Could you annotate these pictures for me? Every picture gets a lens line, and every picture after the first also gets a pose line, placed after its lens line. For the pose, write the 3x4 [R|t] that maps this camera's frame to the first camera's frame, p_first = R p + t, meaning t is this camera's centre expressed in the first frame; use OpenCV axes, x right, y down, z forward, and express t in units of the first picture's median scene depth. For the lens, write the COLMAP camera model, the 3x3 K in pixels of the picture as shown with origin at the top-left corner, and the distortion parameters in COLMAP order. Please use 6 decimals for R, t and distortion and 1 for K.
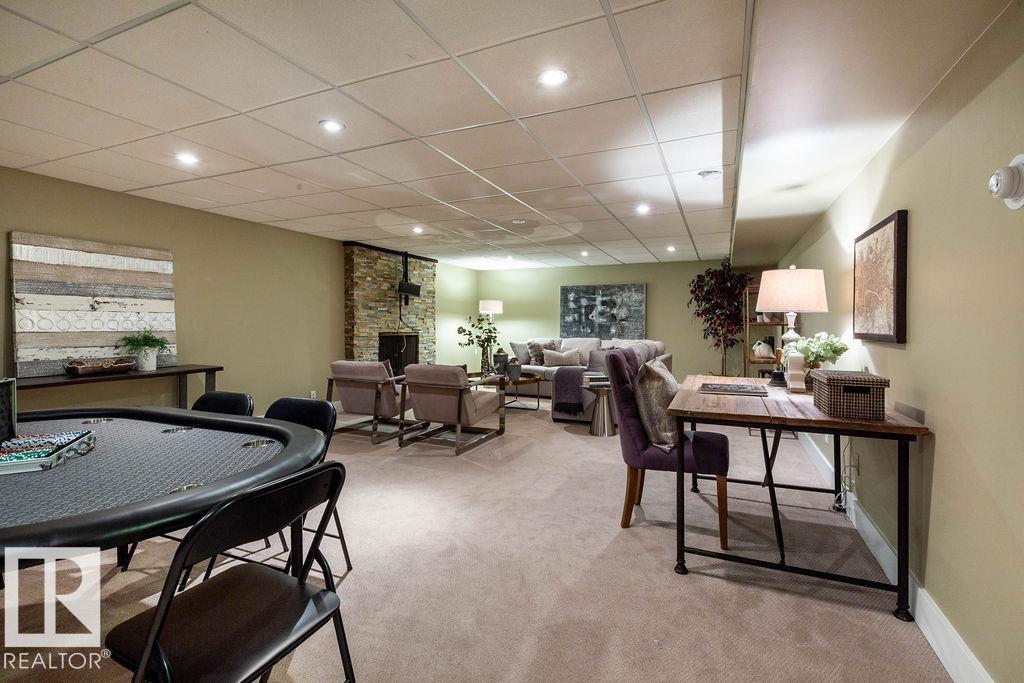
lens RADIAL K [[464.8, 0, 515.5], [0, 464.8, 329.7], [0, 0, 1]] dist [0.005911, -0.000028]
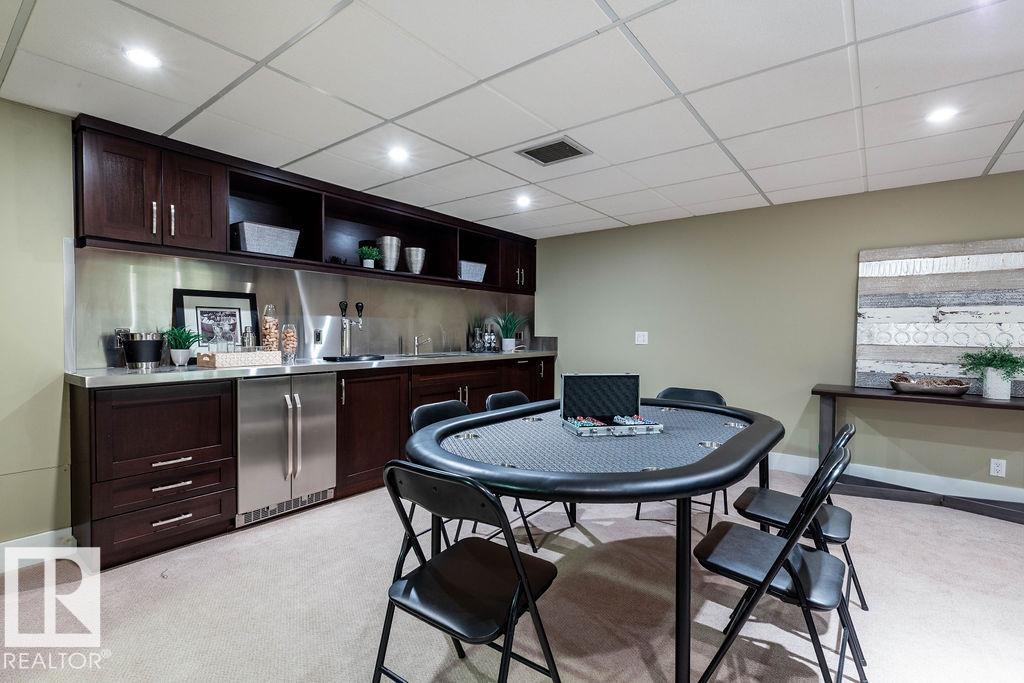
lens RADIAL K [[464.8, 0, 515.5], [0, 464.8, 329.7], [0, 0, 1]] dist [0.005911, -0.000028]
pose [[-0.242732, -0.014565, -0.969984, 0.153769], [-0.024068, 0.999670, -0.008988, 0.000181], [0.969795, 0.021164, -0.243003, 0.447741]]
